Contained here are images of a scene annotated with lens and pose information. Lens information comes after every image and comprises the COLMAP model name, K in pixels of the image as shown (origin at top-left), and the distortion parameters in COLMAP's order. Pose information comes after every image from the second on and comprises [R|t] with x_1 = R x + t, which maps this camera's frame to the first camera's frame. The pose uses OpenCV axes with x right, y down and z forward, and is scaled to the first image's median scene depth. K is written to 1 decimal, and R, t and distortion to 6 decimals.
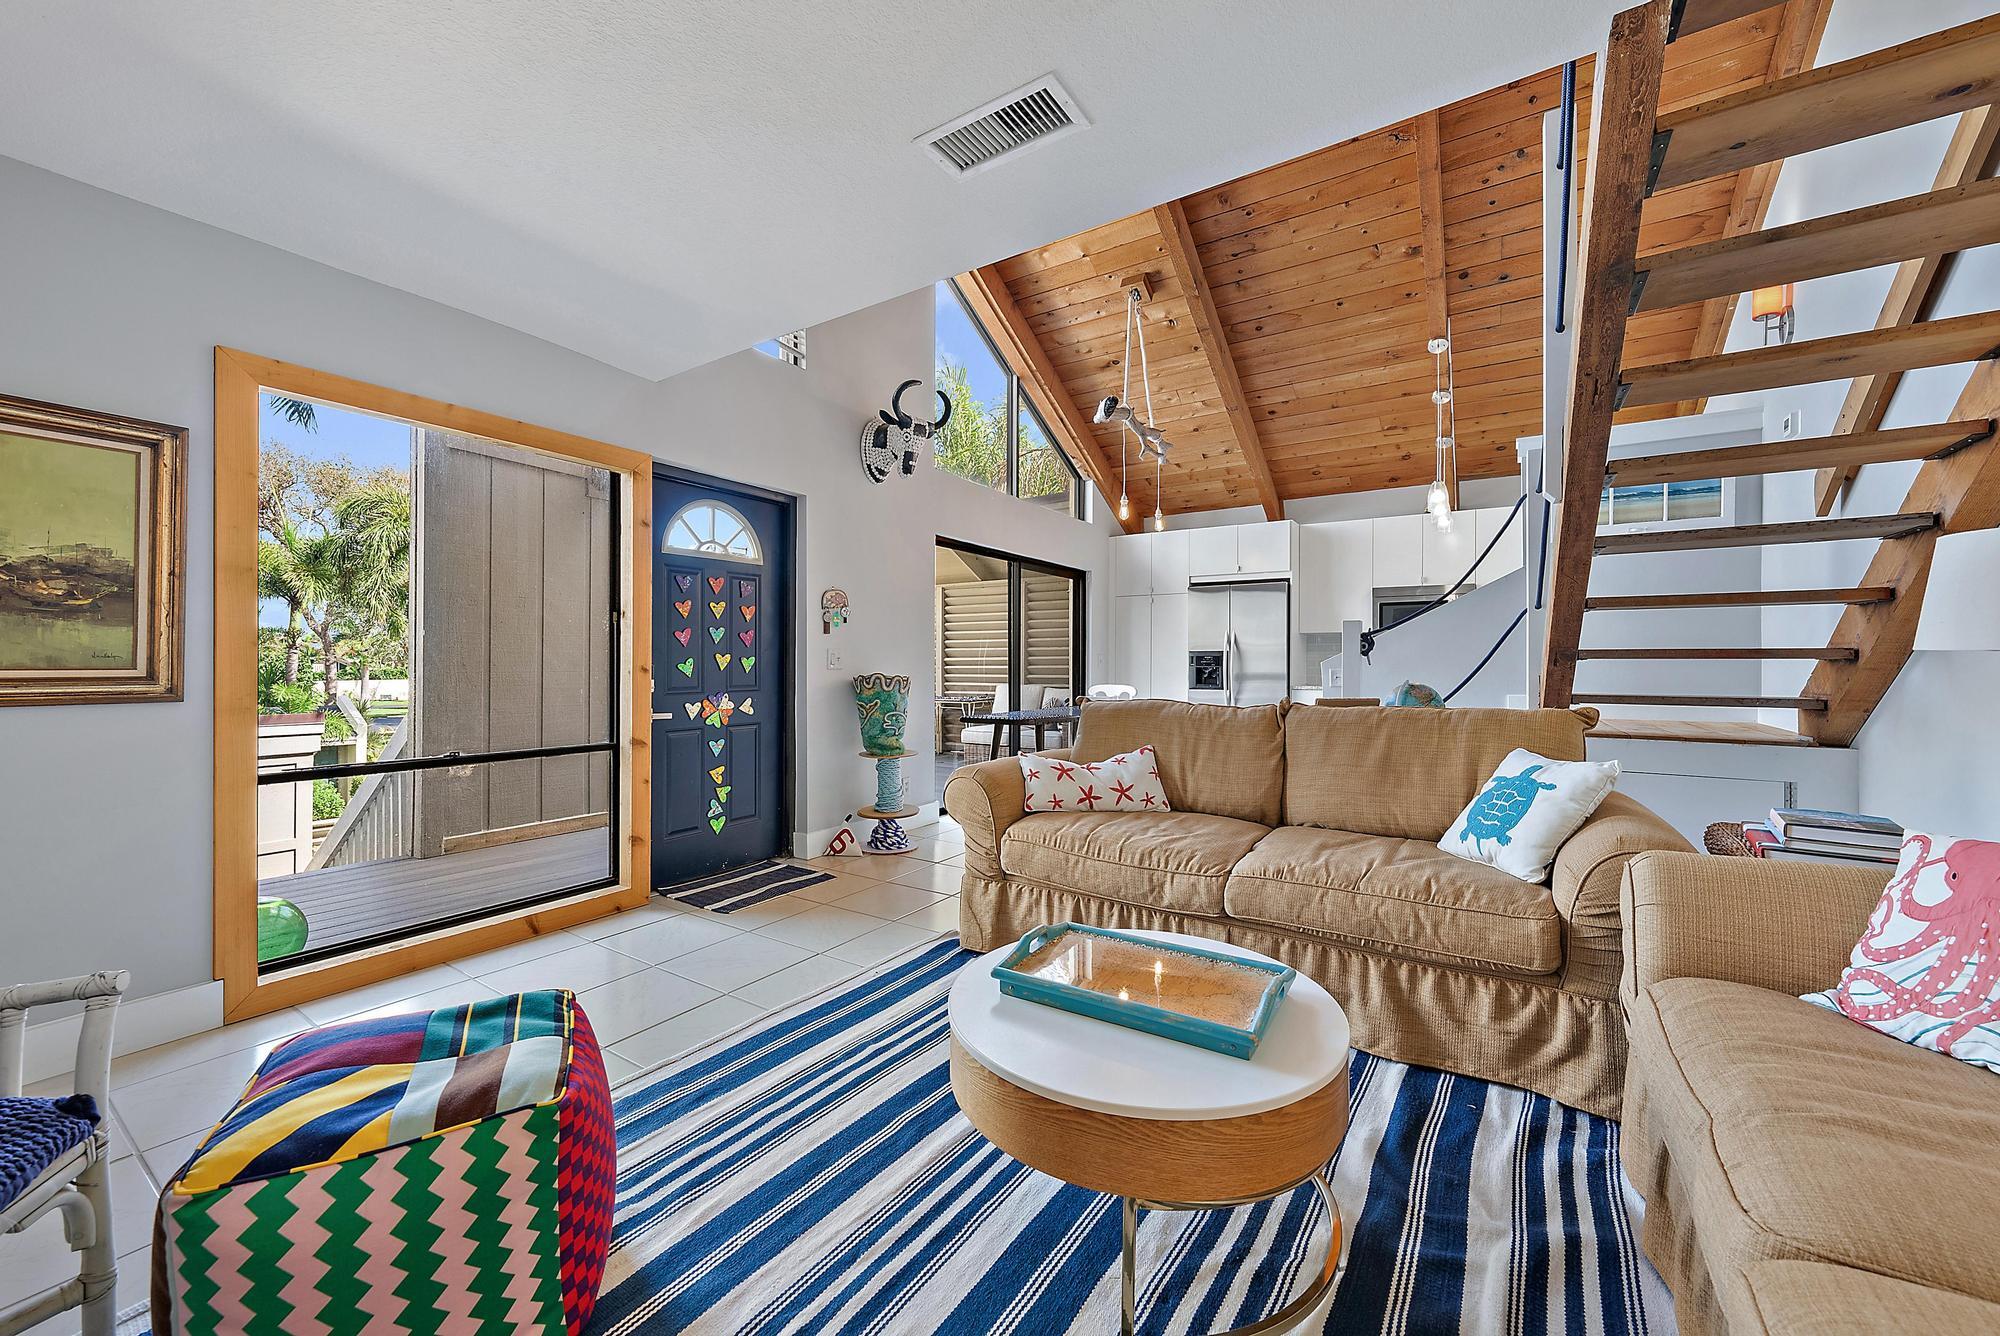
lens RADIAL K [[756.6, 0, 1005.6], [0, 756.6, 661.6], [0, 0, 1]] dist [-0.002321, -0.000269]
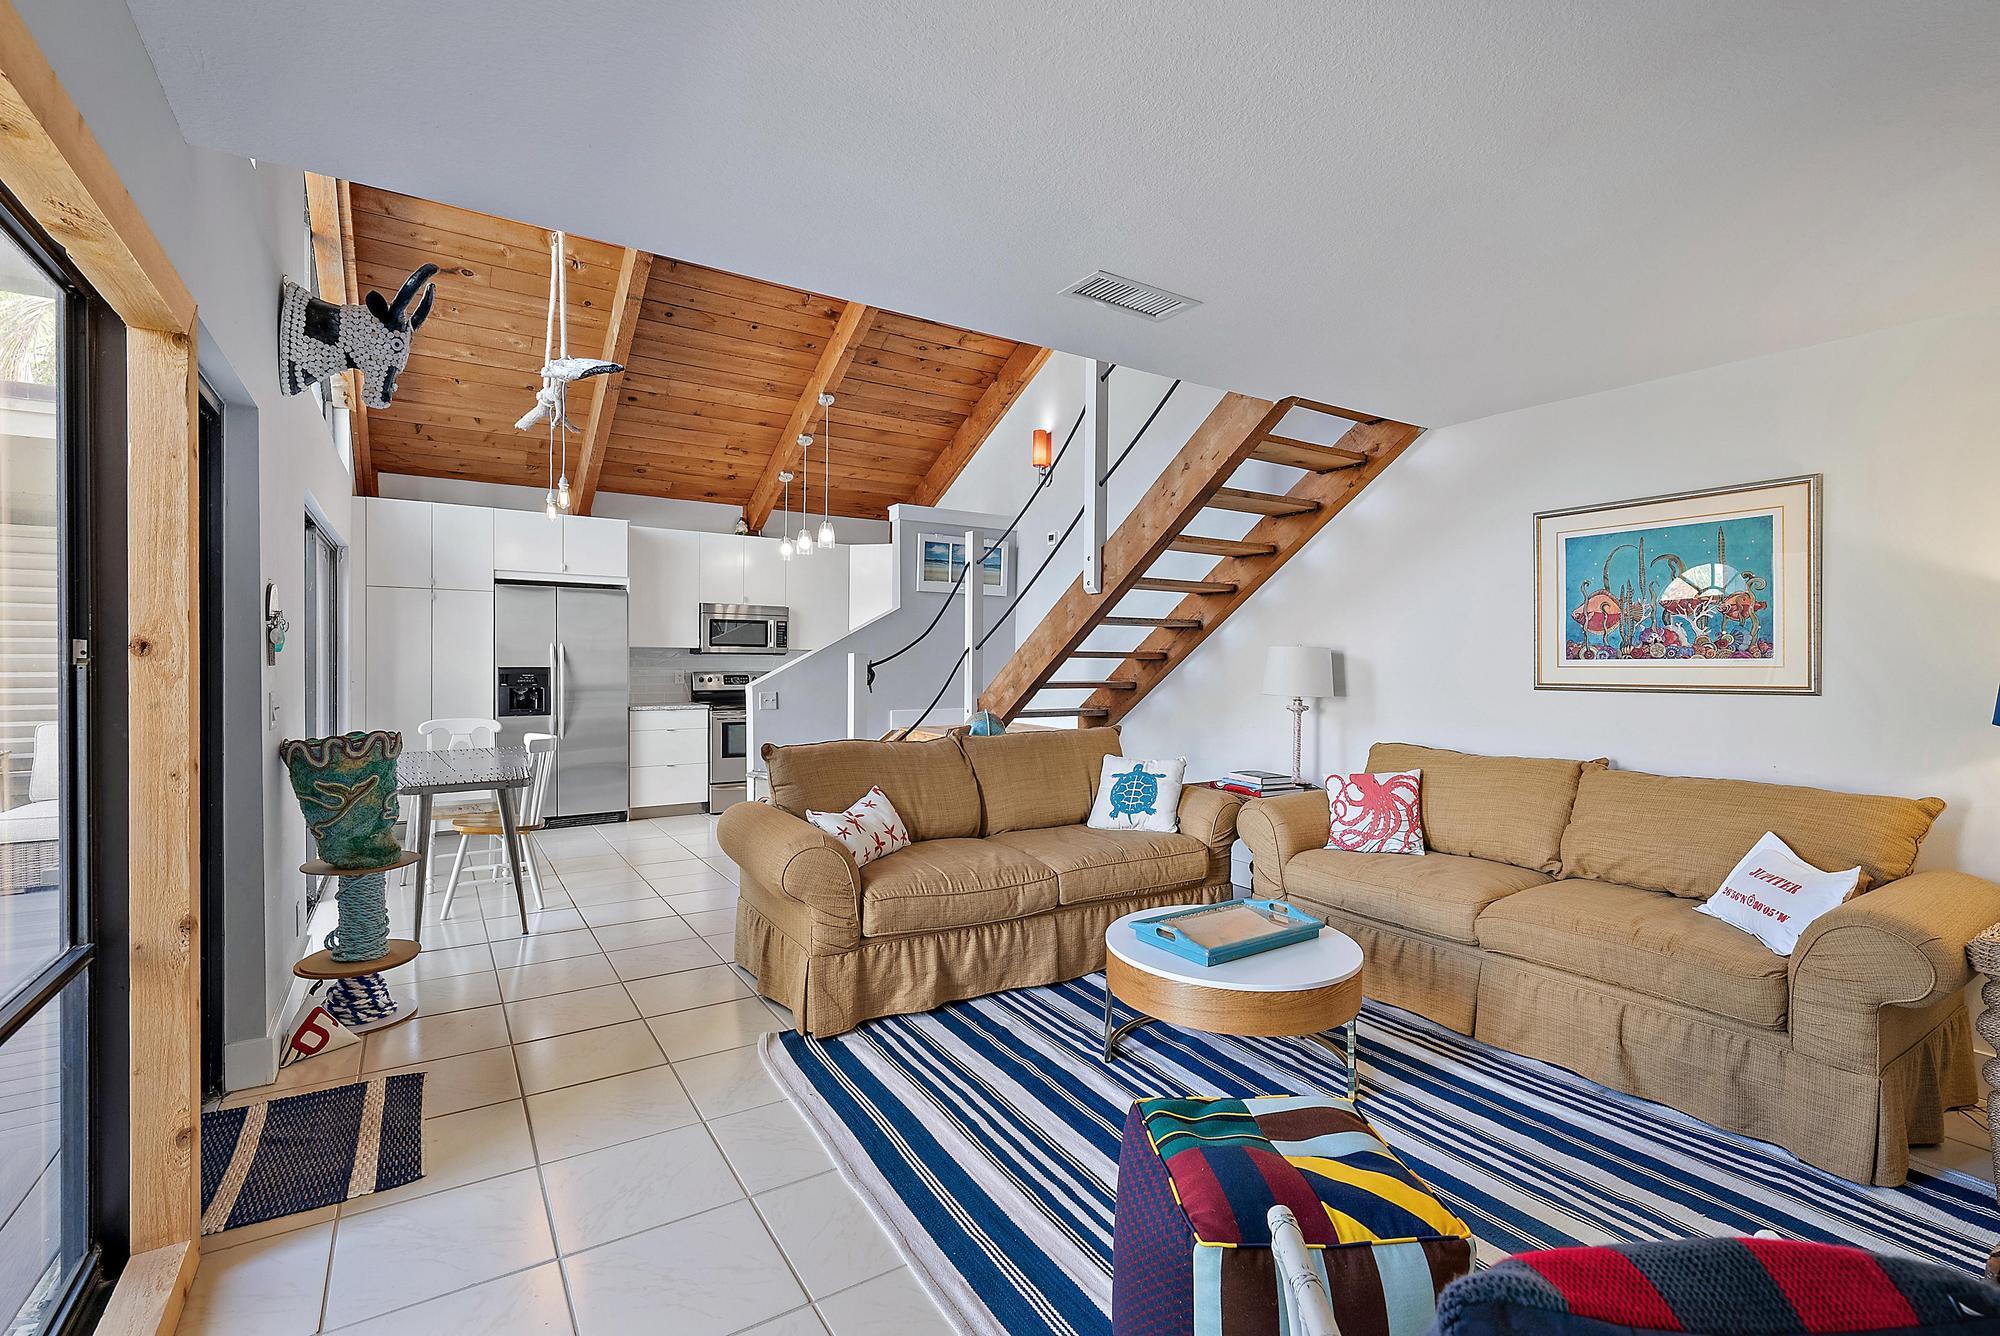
lens RADIAL K [[903.4, 0, 1001.3], [0, 903.4, 660.6], [0, 0, 1]] dist [-0.000837, -0.000366]
pose [[0.401355, -0.000891, 0.915922, -0.874708], [-0.010257, 0.999932, 0.005468, -0.068322], [-0.915865, -0.011590, 0.401319, 0.356196]]
